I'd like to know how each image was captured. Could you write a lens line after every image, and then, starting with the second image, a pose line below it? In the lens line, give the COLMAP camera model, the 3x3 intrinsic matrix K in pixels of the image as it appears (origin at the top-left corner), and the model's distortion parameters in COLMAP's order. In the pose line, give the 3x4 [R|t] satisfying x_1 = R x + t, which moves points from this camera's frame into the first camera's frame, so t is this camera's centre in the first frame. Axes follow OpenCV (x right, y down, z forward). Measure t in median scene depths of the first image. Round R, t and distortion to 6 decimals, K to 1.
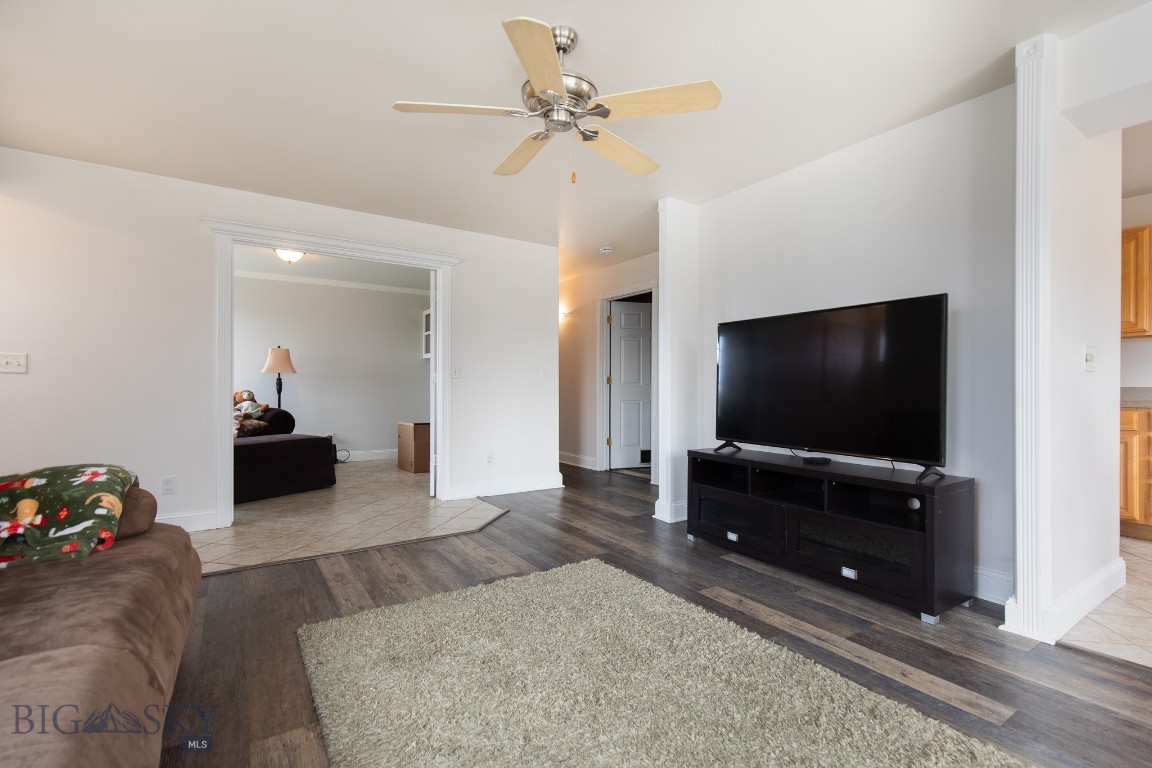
lens RADIAL K [[515.7, 0, 580.1], [0, 515.7, 386.9], [0, 0, 1]] dist [0.005363, -0.000245]
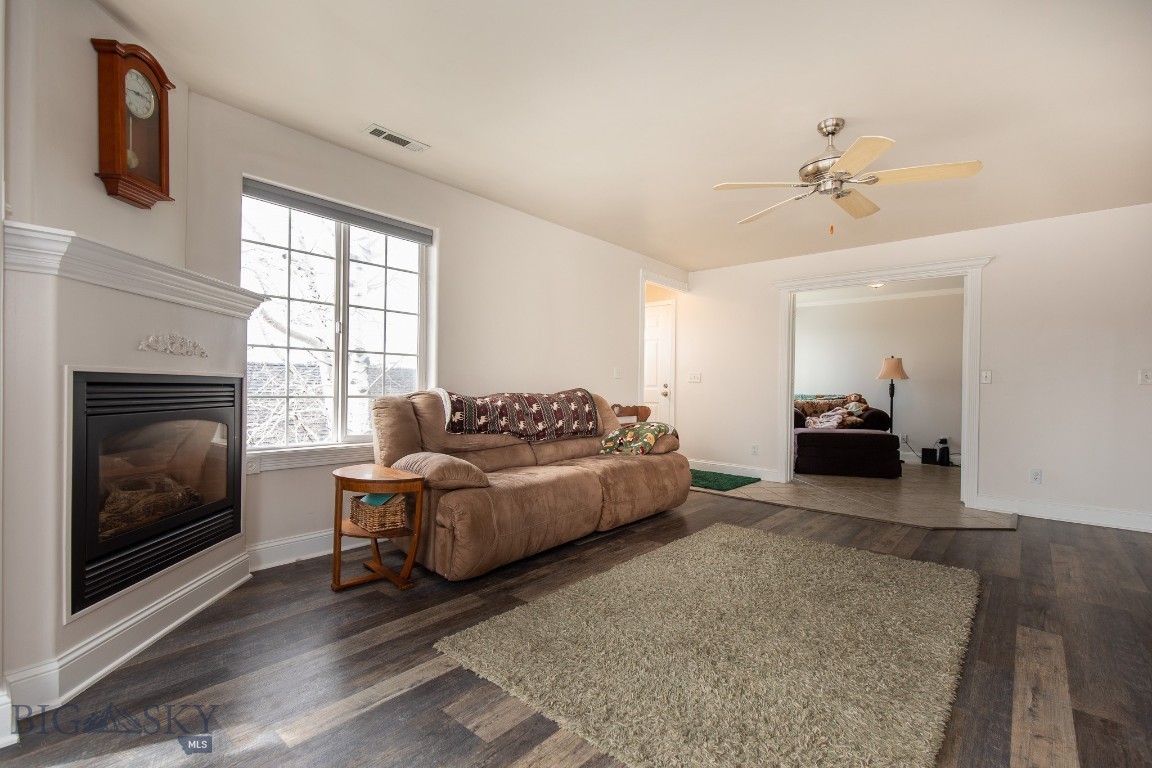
lens RADIAL K [[515.7, 0, 580.1], [0, 515.7, 386.9], [0, 0, 1]] dist [0.005363, -0.000245]
pose [[0.267008, 0.003384, -0.963688, 0.841345], [-0.012265, 0.999925, 0.000113, -0.002834], [0.963616, 0.011790, 0.267030, 0.032312]]
